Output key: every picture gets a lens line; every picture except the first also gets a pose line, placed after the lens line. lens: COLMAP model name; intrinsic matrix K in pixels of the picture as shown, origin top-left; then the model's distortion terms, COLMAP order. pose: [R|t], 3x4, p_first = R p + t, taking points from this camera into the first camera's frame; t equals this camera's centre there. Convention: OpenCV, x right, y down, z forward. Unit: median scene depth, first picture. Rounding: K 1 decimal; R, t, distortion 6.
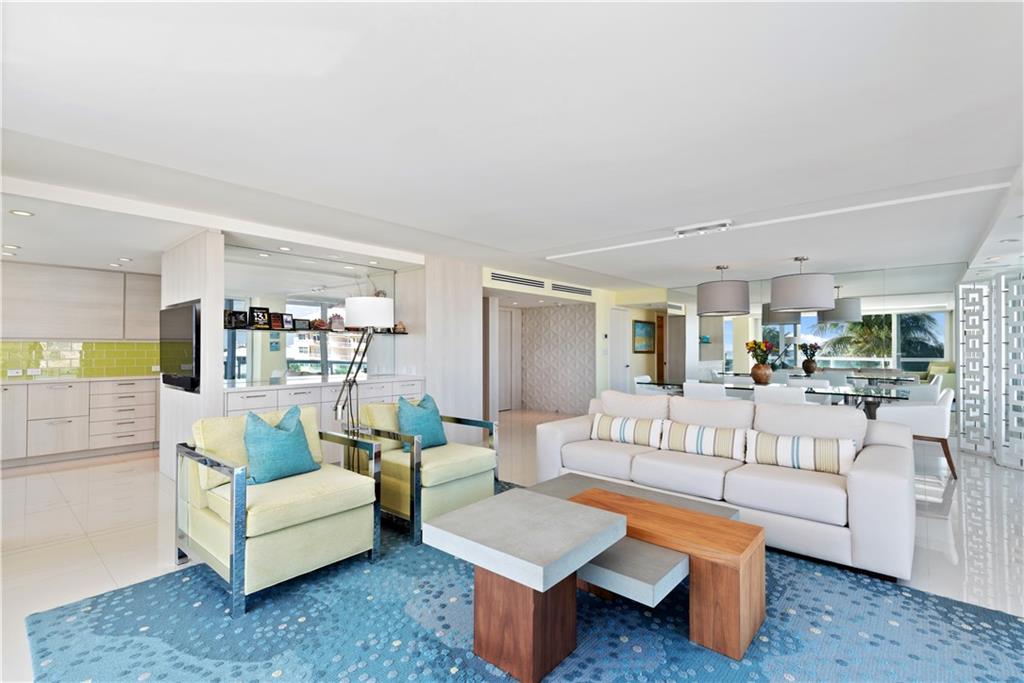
lens RADIAL K [[466.0, 0, 512.5], [0, 466.0, 342.9], [0, 0, 1]] dist [0.024200, 0.000115]
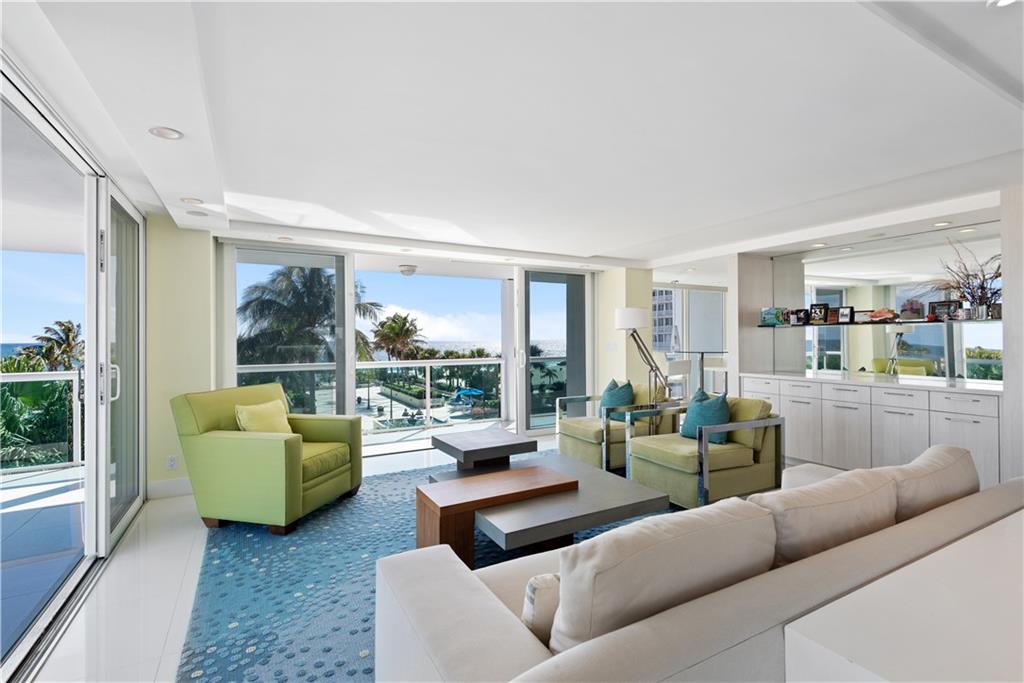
lens RADIAL K [[466.0, 0, 520.5], [0, 466.0, 336.0], [0, 0, 1]] dist [0.024200, 0.000115]
pose [[-0.312848, -0.000868, -0.949803, 0.681208], [0.012399, 0.999911, -0.004998, -0.005621], [0.949722, -0.013340, -0.312809, 0.686924]]
